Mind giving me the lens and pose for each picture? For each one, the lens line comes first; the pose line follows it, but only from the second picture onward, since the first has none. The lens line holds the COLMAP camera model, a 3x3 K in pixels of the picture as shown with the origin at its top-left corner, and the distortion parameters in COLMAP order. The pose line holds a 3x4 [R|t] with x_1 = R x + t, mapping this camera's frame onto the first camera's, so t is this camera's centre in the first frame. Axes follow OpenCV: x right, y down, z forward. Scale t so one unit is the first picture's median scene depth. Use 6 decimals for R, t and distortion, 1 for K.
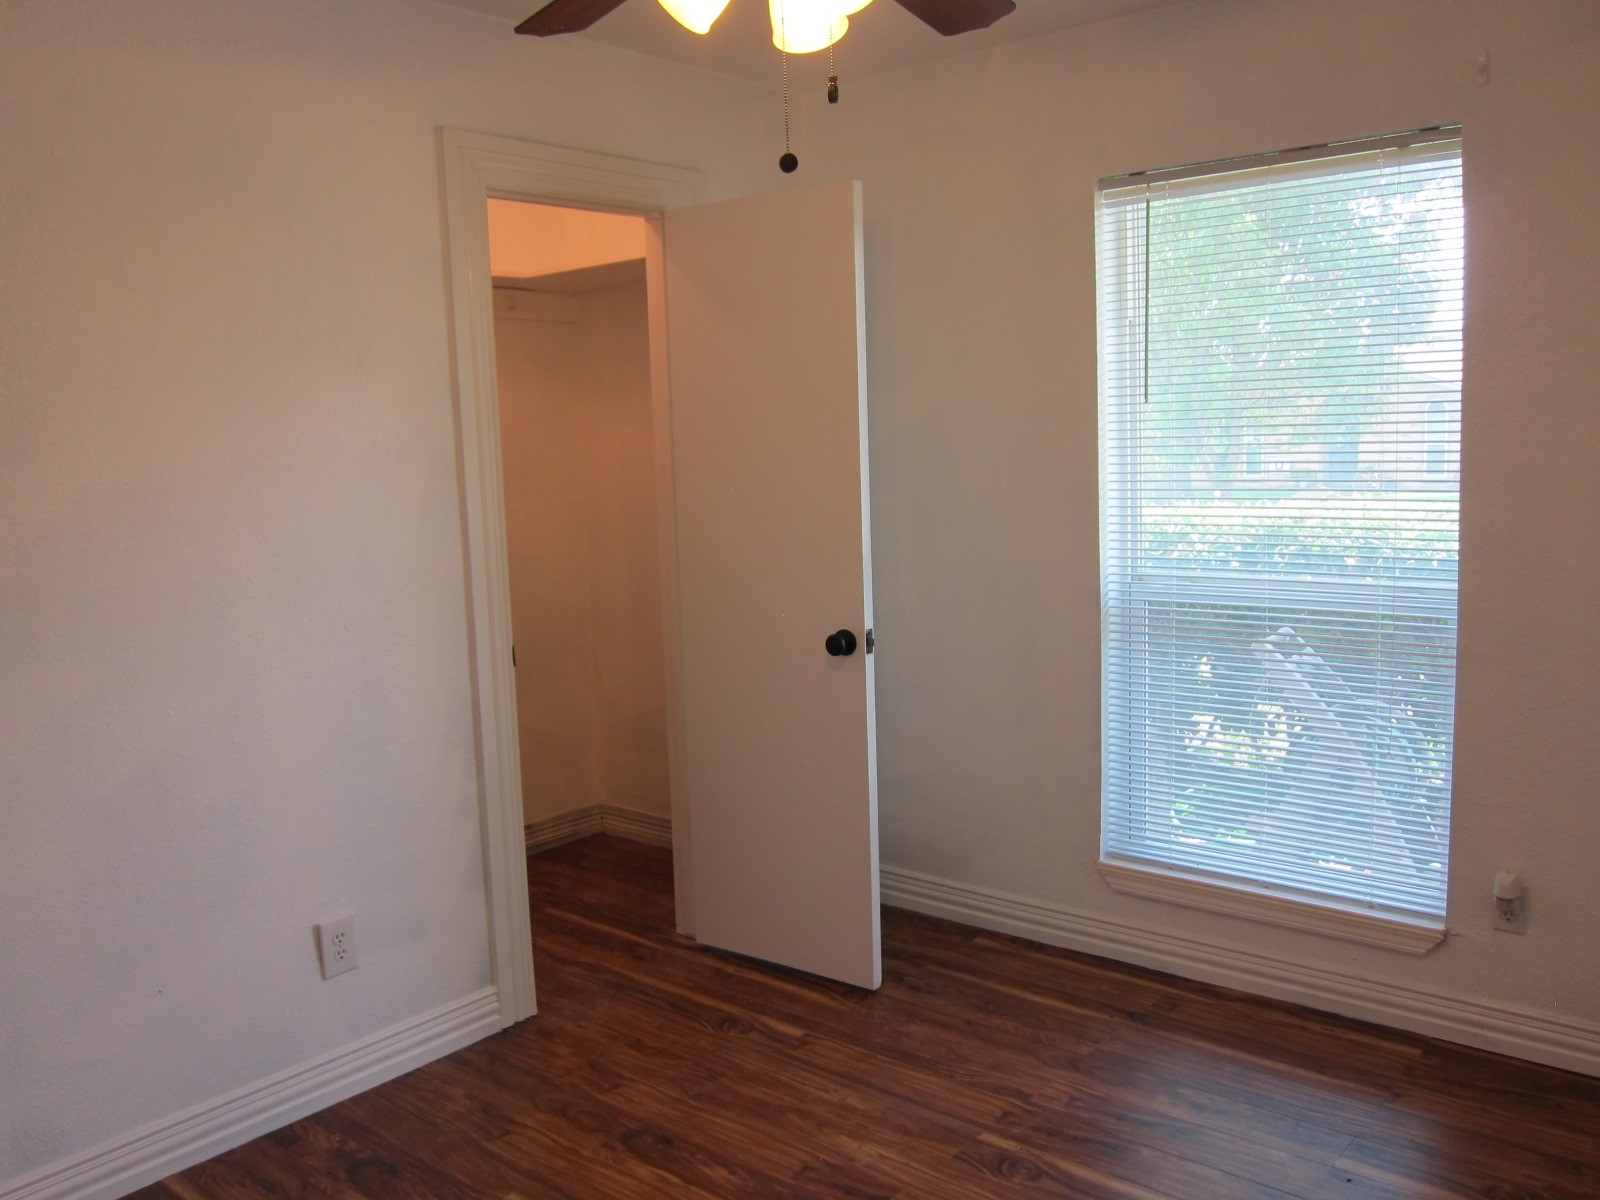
lens RADIAL K [[1339.8, 0, 793.3], [0, 1339.8, 613.7], [0, 0, 1]] dist [-0.062174, 0.029286]
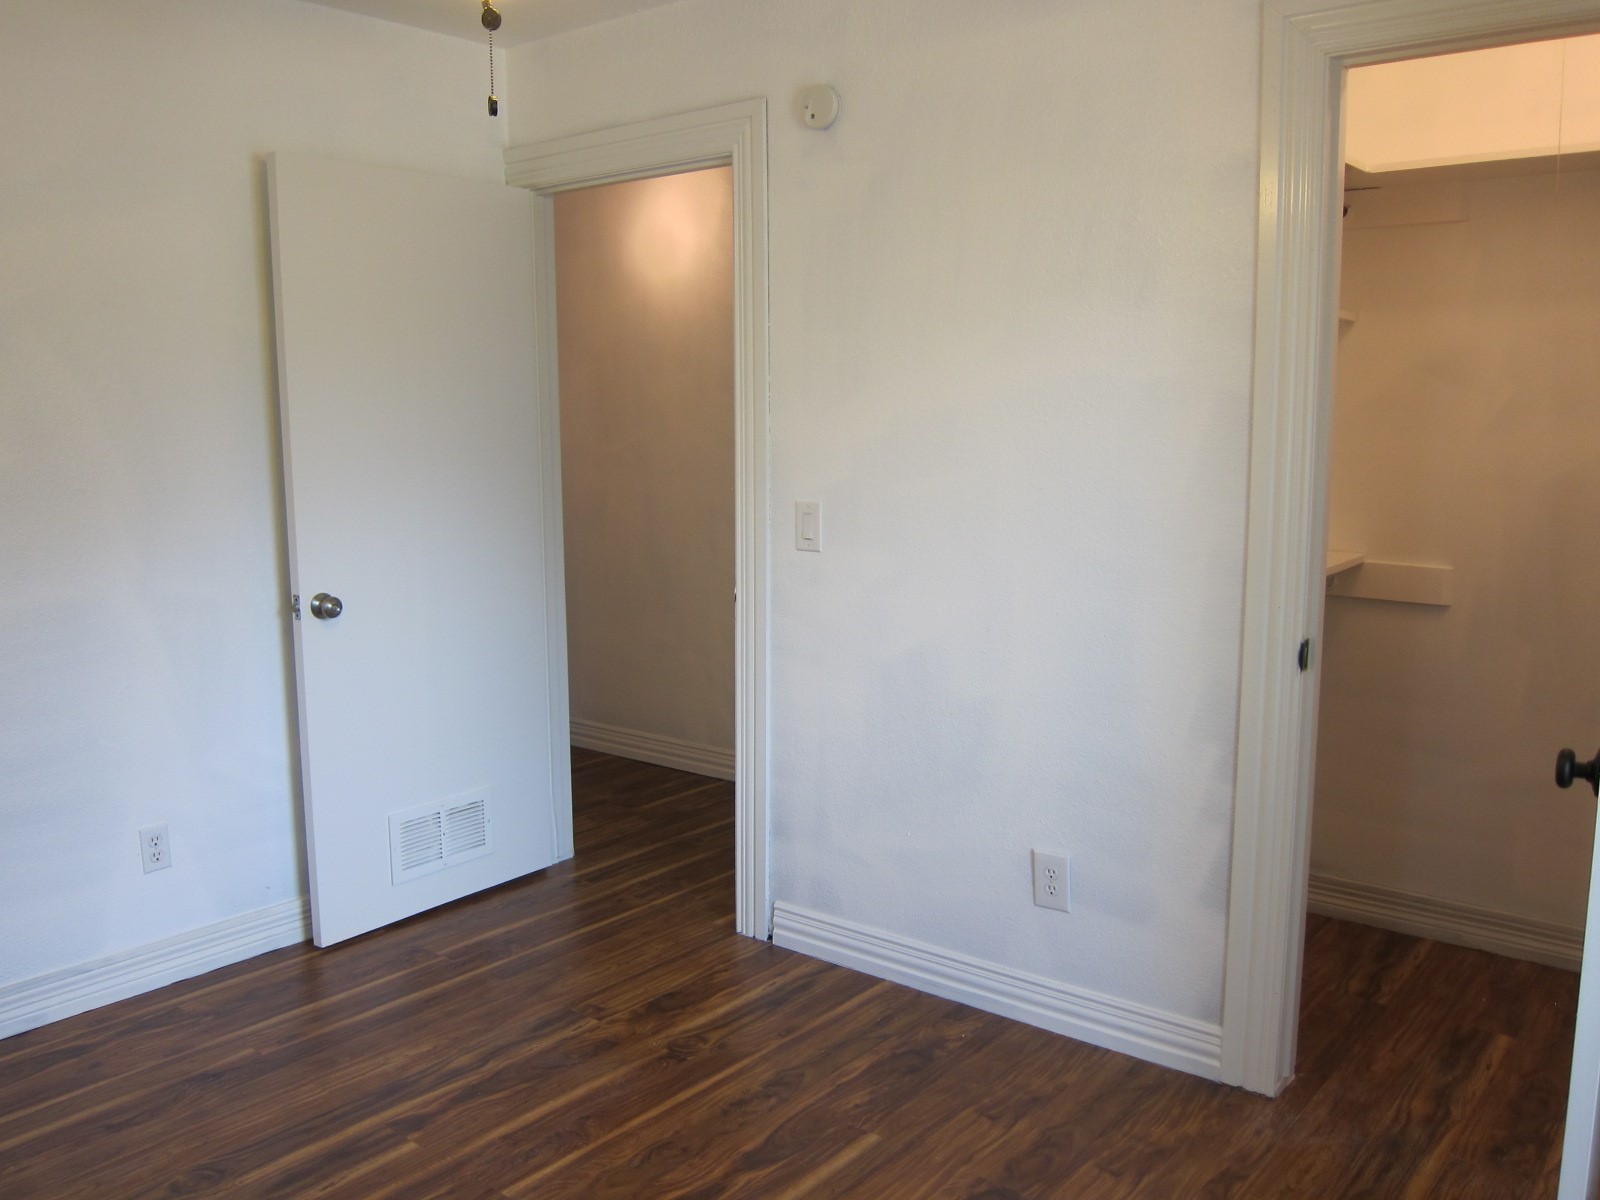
lens RADIAL K [[1384.8, 0, 800.0], [0, 1384.8, 600.0], [0, 0, 1]] dist [-0.048127, 0.004033]
pose [[0.019952, 0.186032, -0.982341, 0.633866], [-0.125339, 0.975251, 0.182143, -0.123817], [0.991913, 0.119491, 0.042775, 0.722499]]
